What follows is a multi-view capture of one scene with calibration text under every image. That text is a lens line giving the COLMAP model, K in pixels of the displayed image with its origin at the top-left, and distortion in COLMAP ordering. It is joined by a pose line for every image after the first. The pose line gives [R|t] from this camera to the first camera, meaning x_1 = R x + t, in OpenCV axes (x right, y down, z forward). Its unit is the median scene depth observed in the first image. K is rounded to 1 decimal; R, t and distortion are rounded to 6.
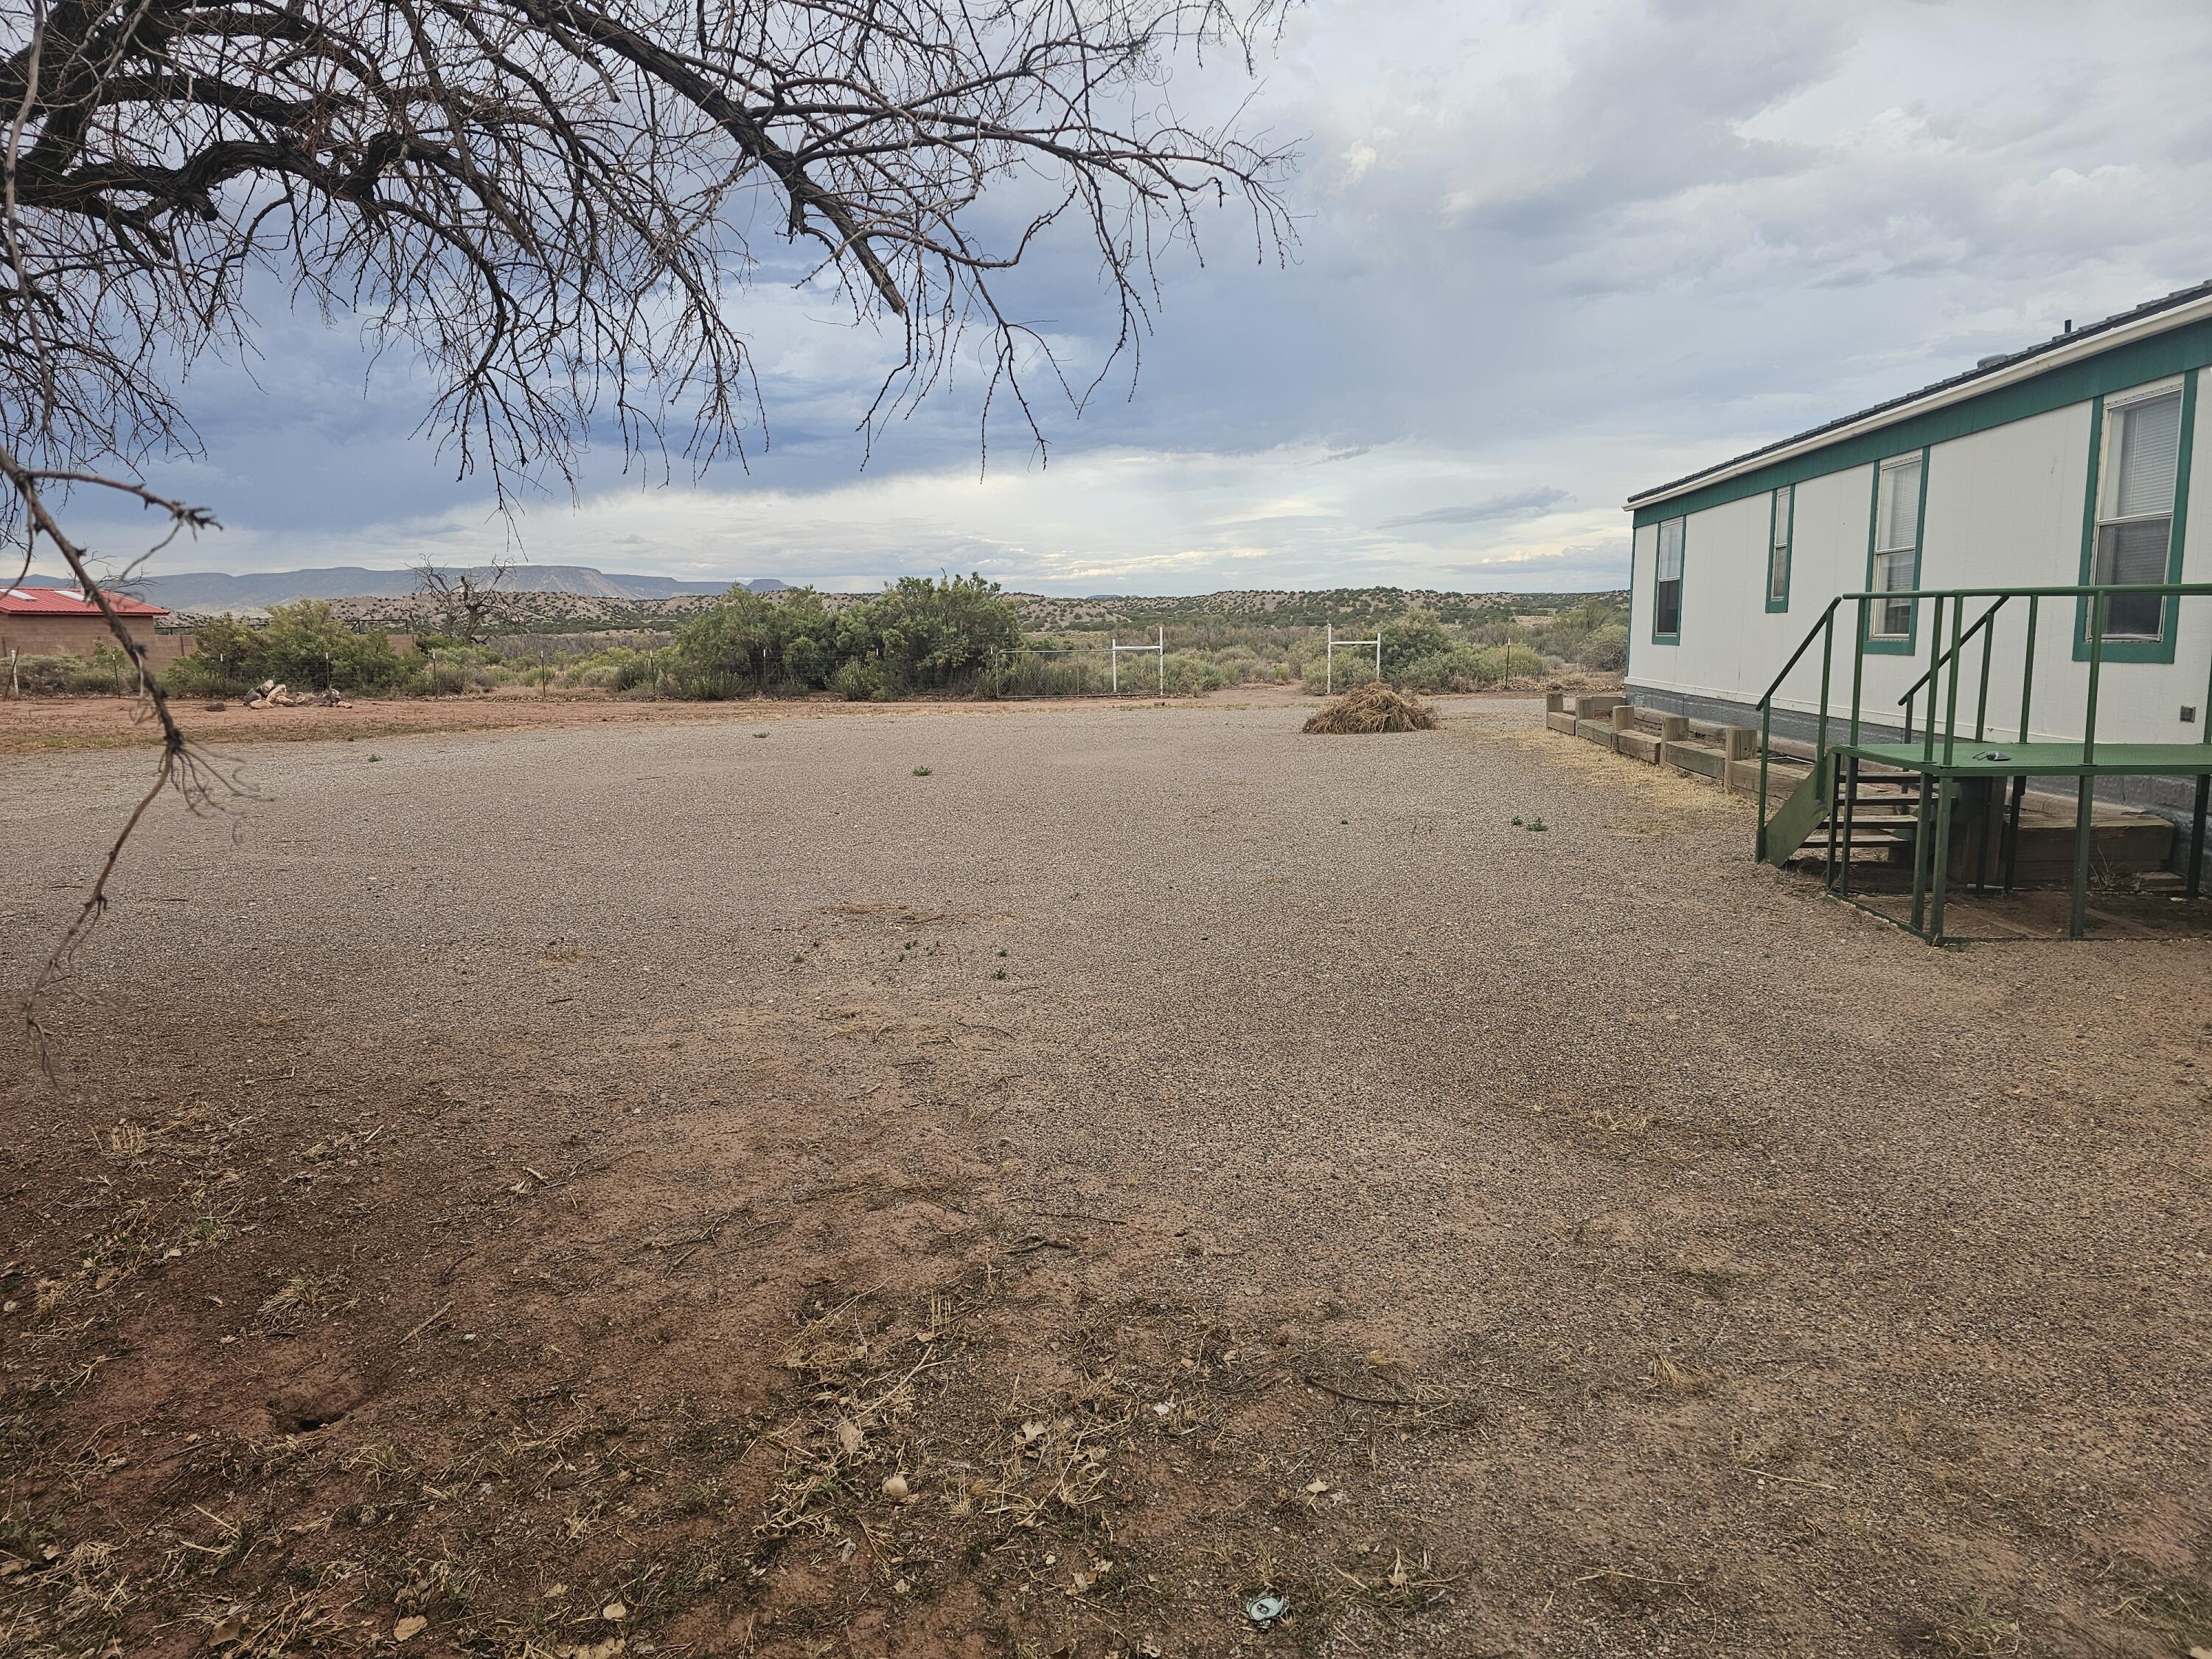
lens RADIAL K [[1743.5, 0, 1109.5], [0, 1743.5, 893.5], [0, 0, 1]] dist [0.103327, -0.136553]
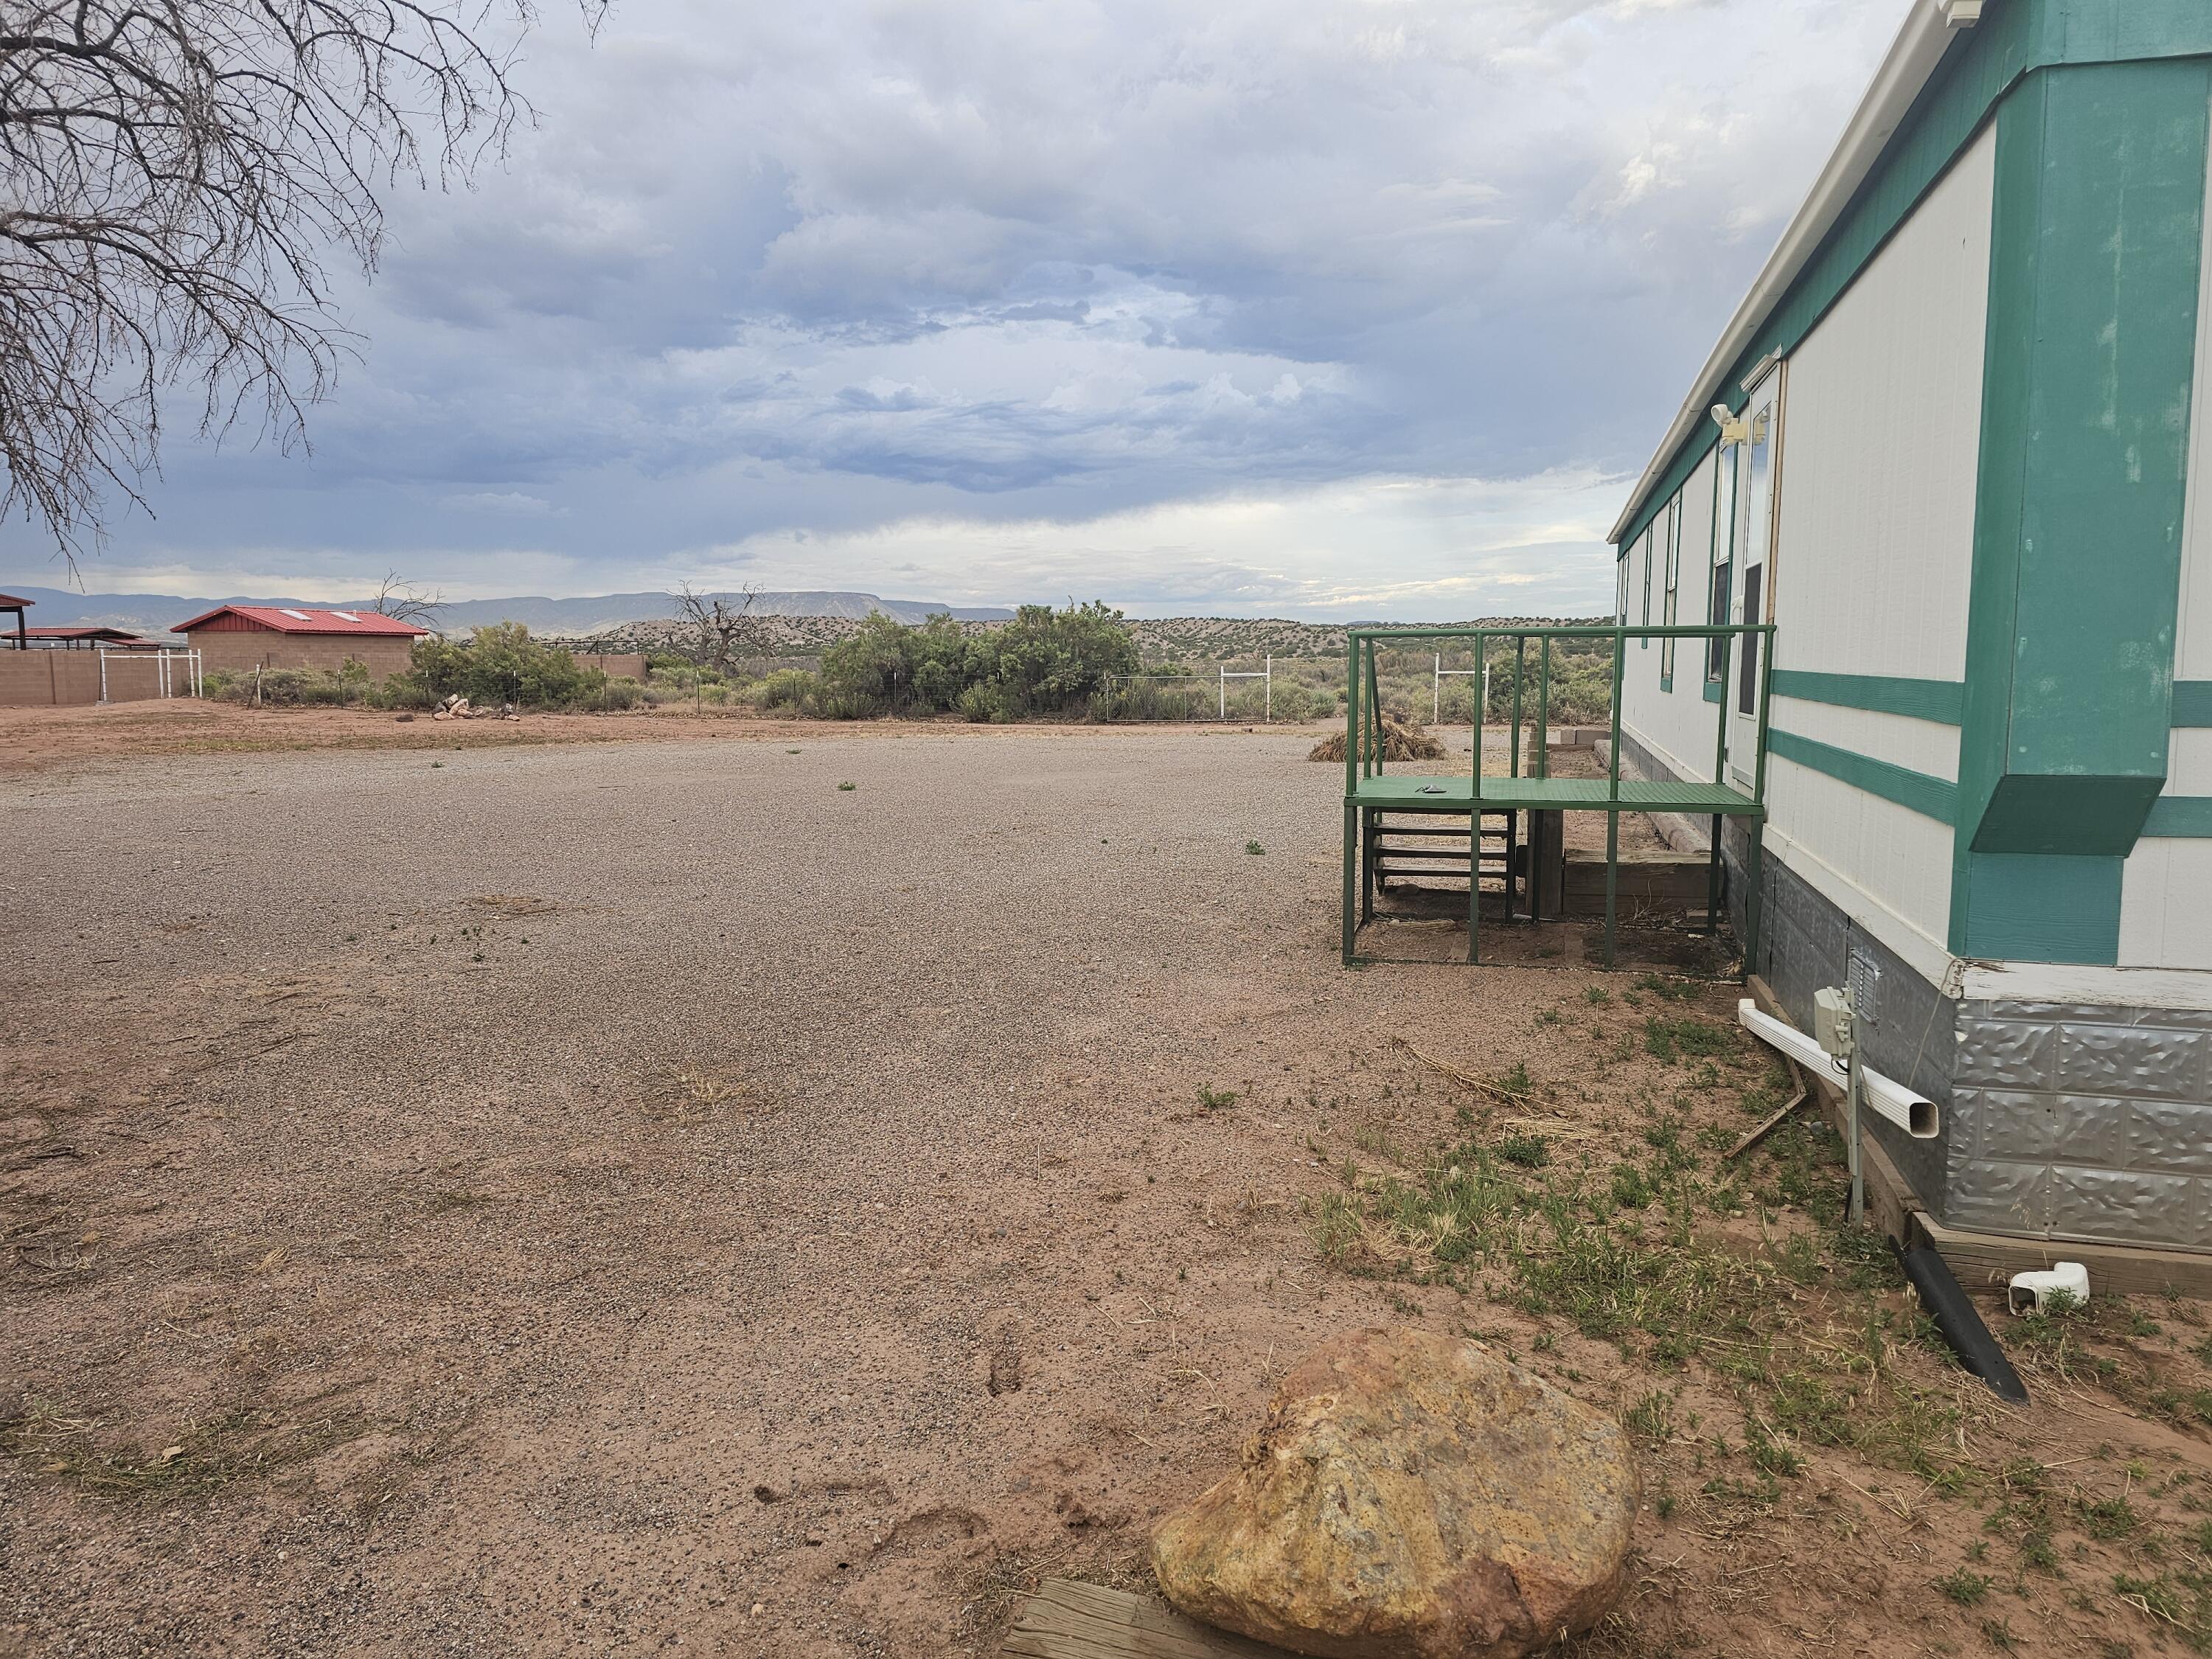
lens RADIAL K [[1743.5, 0, 1109.5], [0, 1743.5, 893.5], [0, 0, 1]] dist [0.103327, -0.136553]
pose [[0.983912, 0.035133, -0.175164, 0.116010], [-0.037590, 0.999236, -0.010732, 0.000516], [0.174653, 0.017143, 0.984481, -0.013197]]
